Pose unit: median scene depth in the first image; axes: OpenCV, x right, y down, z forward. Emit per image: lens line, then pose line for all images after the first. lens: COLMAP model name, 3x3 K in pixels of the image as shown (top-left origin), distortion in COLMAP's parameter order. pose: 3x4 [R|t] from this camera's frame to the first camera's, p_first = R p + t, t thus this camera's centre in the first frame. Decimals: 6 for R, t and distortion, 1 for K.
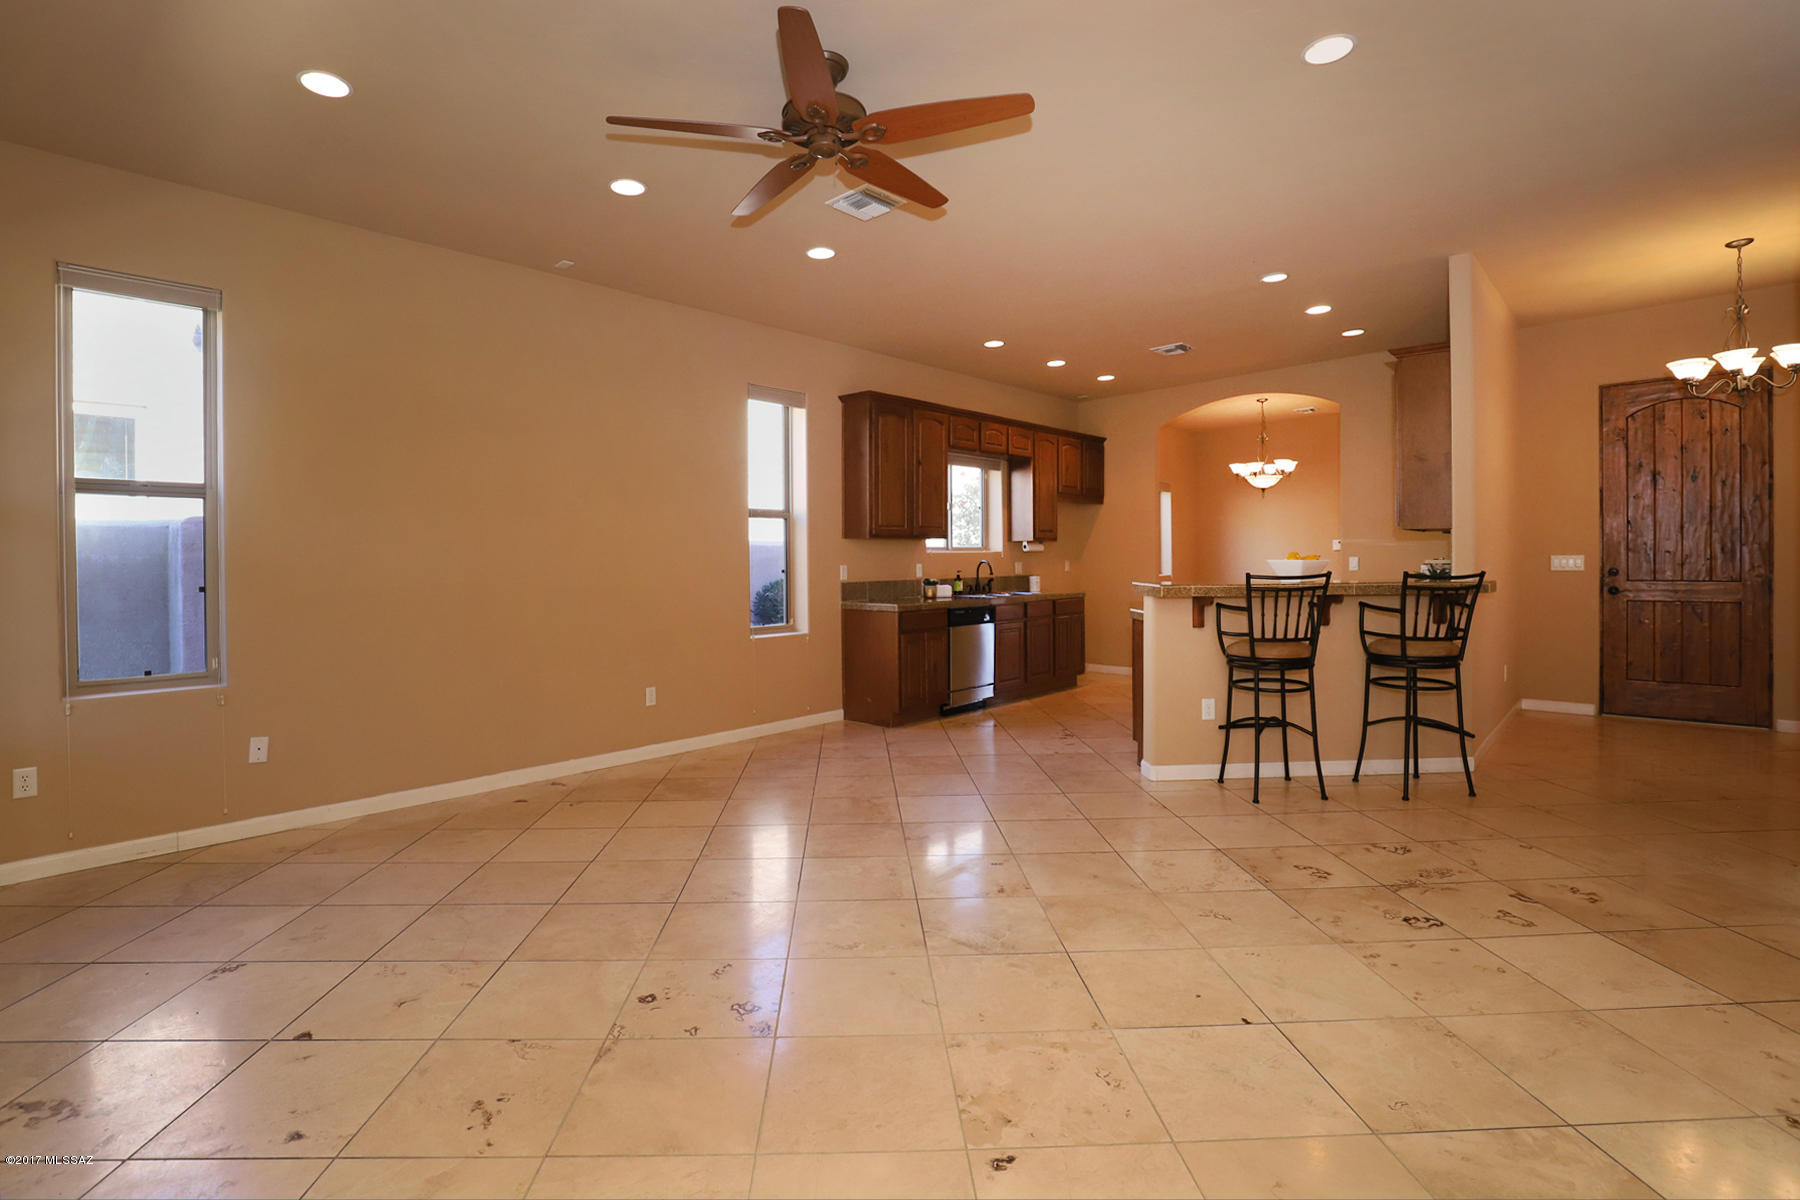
lens RADIAL K [[888.2, 0, 924.2], [0, 888.2, 564.9], [0, 0, 1]] dist [-0.015421, 0.001238]
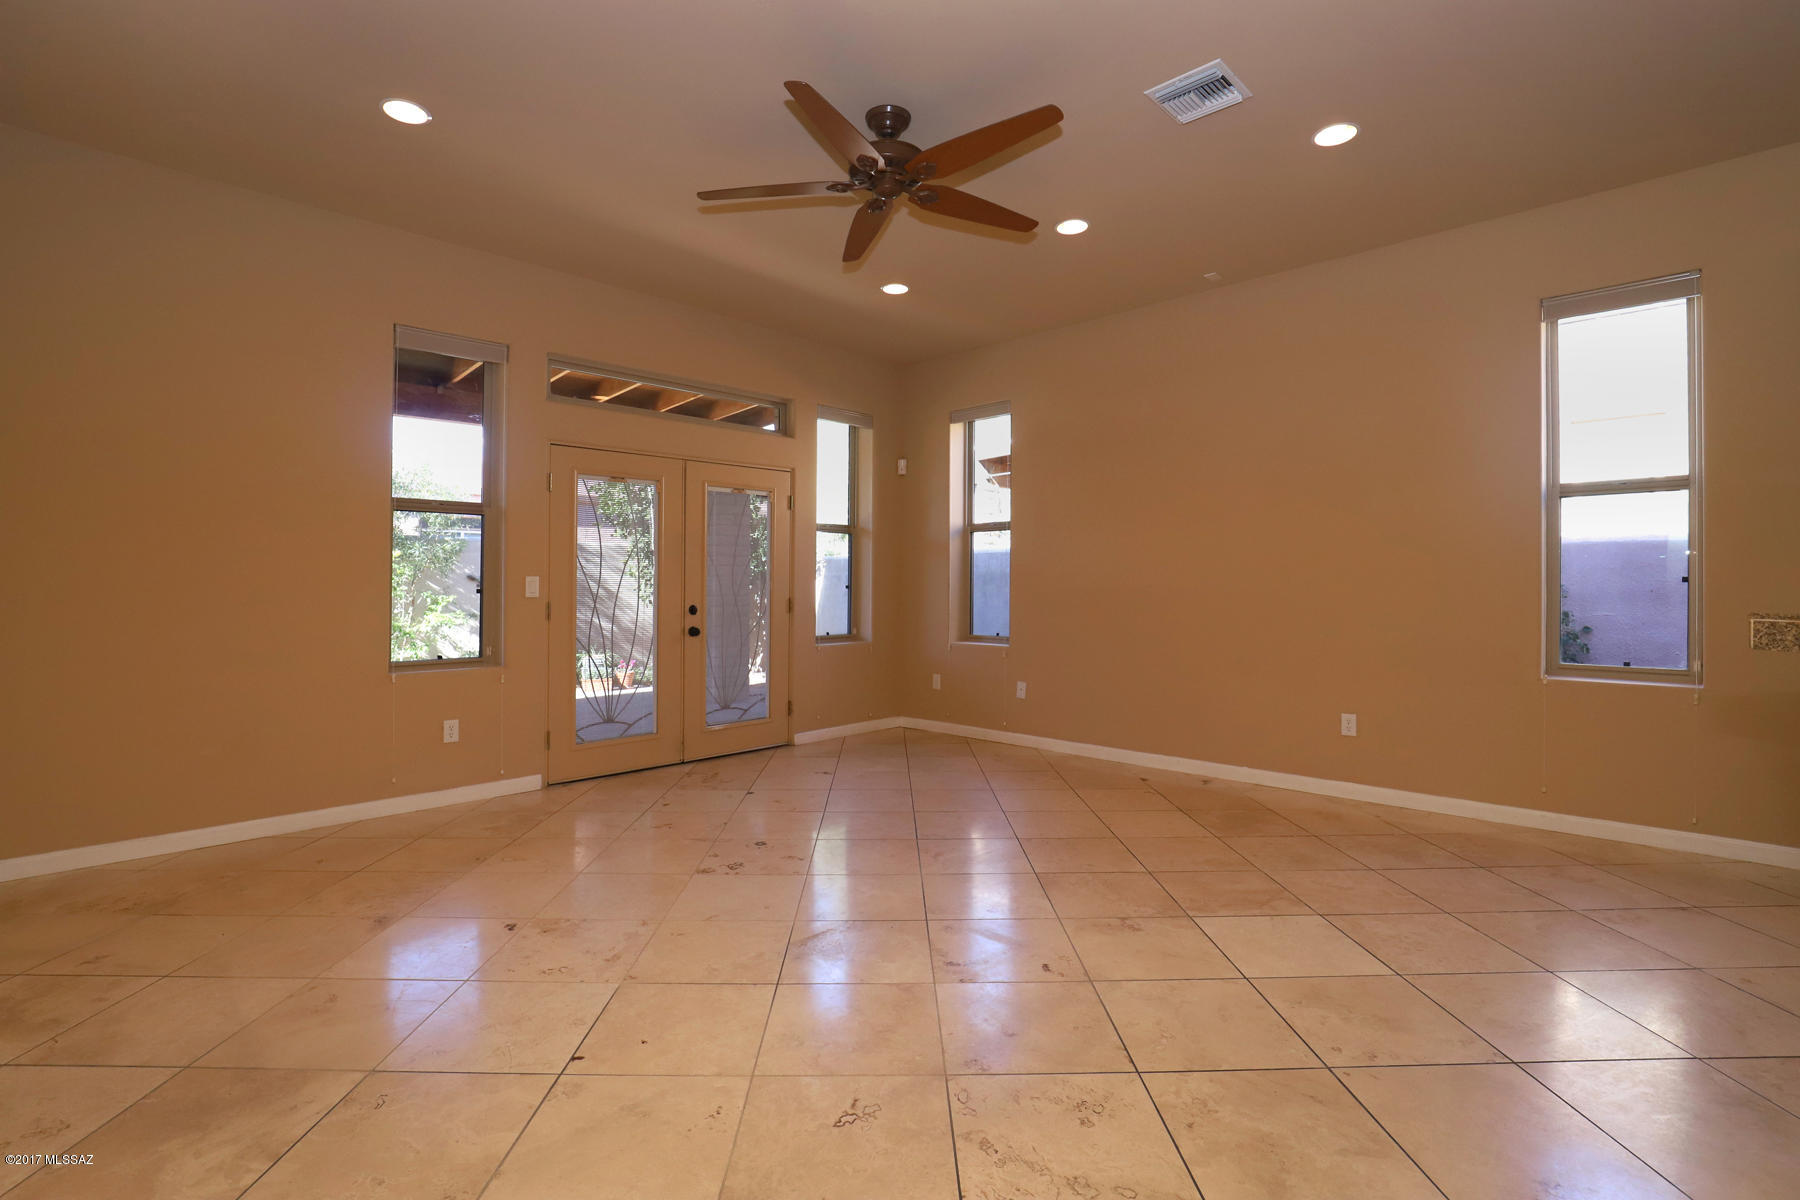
lens RADIAL K [[888.2, 0, 905.4], [0, 888.2, 583.9], [0, 0, 1]] dist [-0.015421, 0.001238]
pose [[-0.110182, 0.006854, -0.993888, 0.899282], [-0.002911, 0.999970, 0.007219, 0.011713], [0.993907, 0.003689, -0.110159, 1.046202]]
